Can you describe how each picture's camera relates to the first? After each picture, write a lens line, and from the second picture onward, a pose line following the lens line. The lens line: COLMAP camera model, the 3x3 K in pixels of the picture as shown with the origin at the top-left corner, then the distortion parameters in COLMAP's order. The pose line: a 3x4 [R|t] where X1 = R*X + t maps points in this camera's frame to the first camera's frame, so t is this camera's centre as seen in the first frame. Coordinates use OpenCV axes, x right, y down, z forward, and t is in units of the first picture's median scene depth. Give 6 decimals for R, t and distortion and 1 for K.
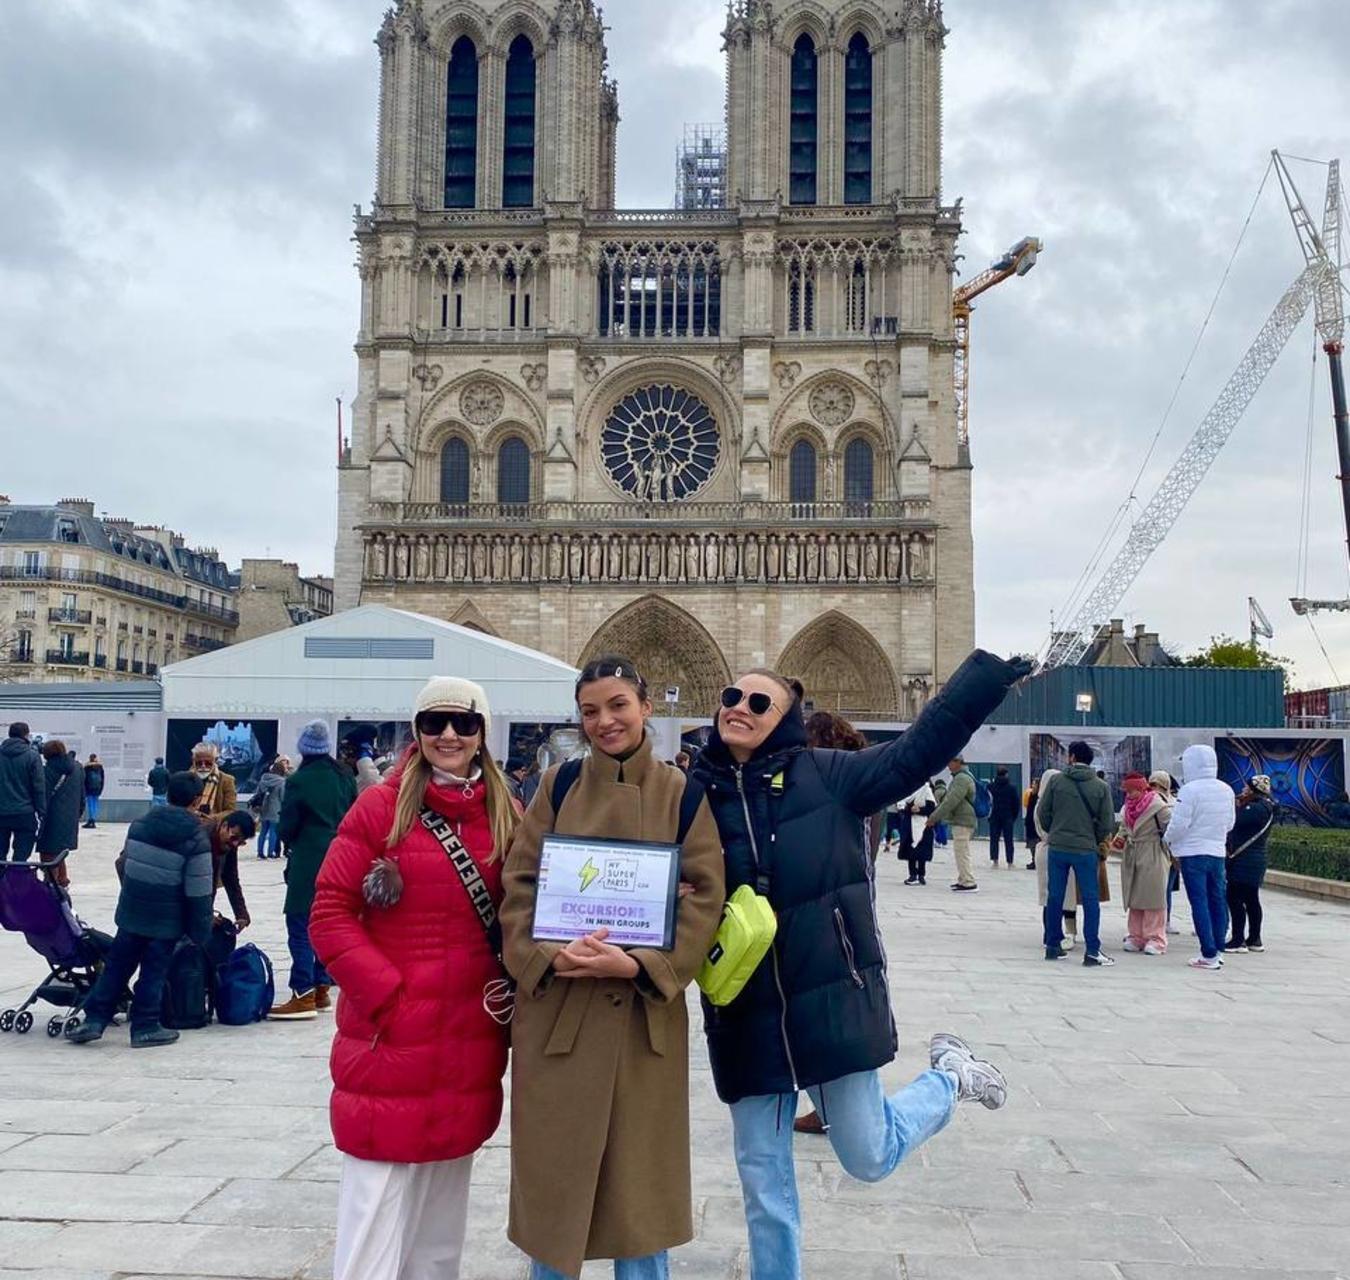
lens RADIAL K [[1451.5, 0, 675.0], [0, 1451.5, 640.0], [0, 0, 1]] dist [0.146890, -0.513565]
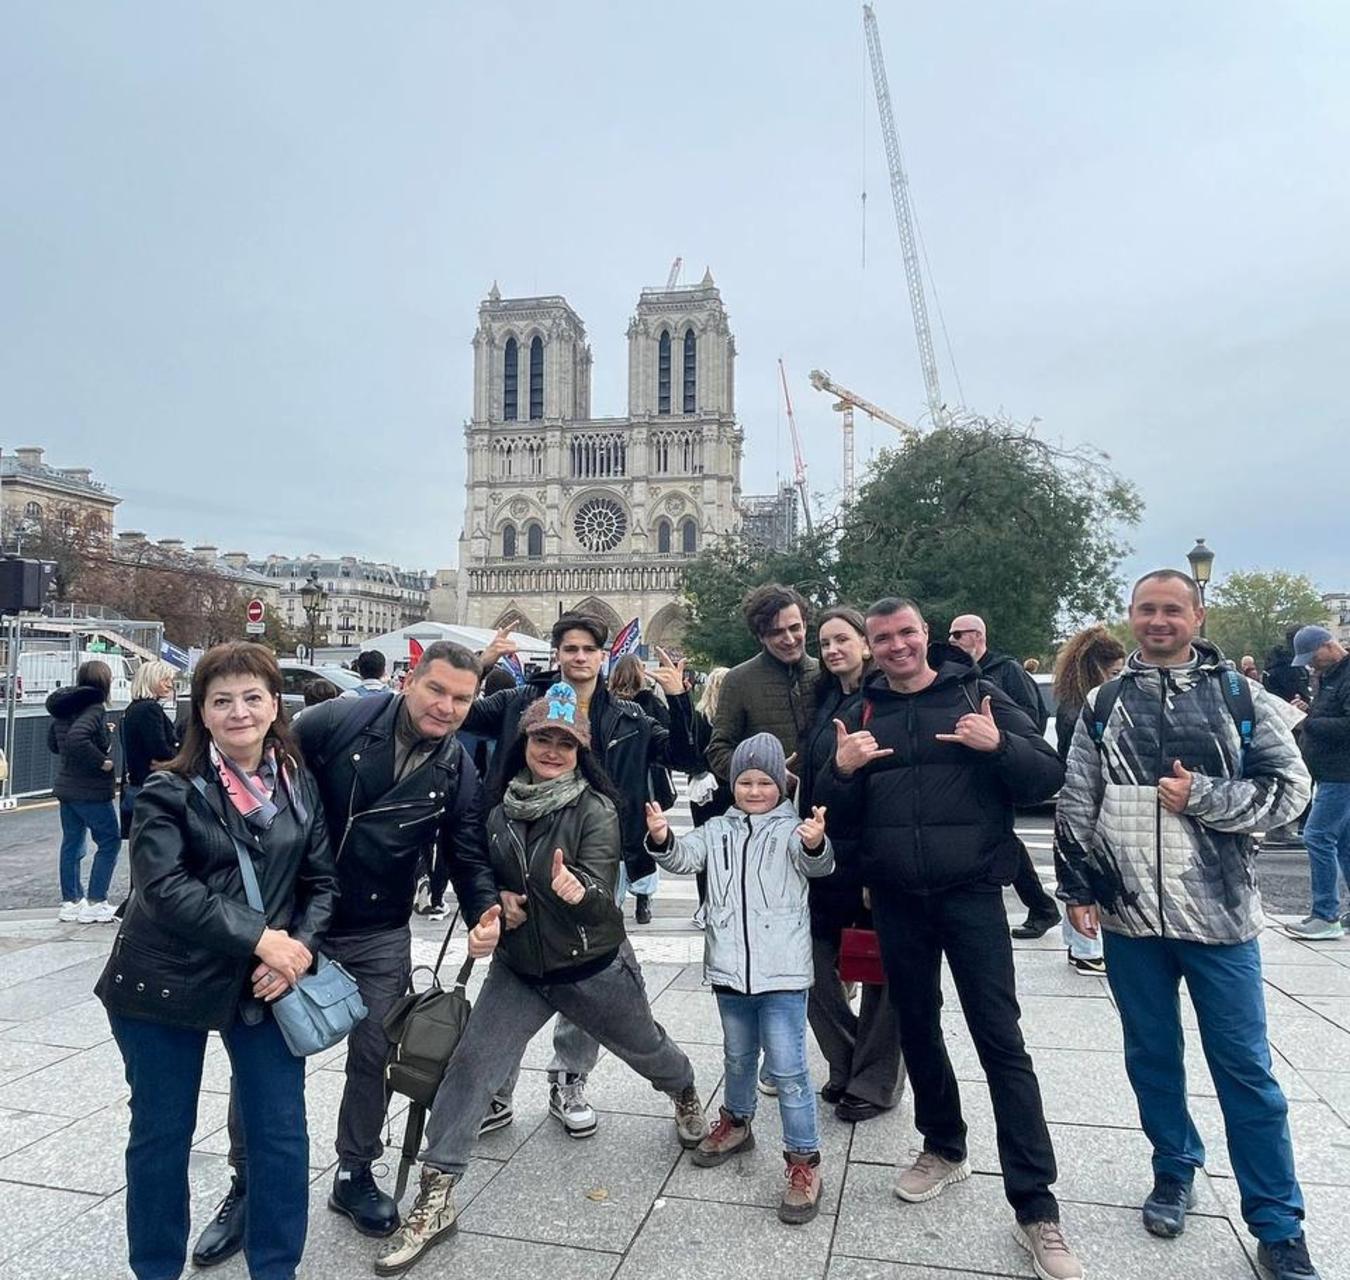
lens RADIAL K [[1255.8, 0, 675.0], [0, 1255.8, 640.0], [0, 0, 1]] dist [0.000462, -0.003967]
pose [[0.987121, -0.010906, -0.159602, 0.399574], [0.018764, 0.998680, 0.047807, -0.052193], [0.158870, -0.050186, 0.986023, -0.841777]]
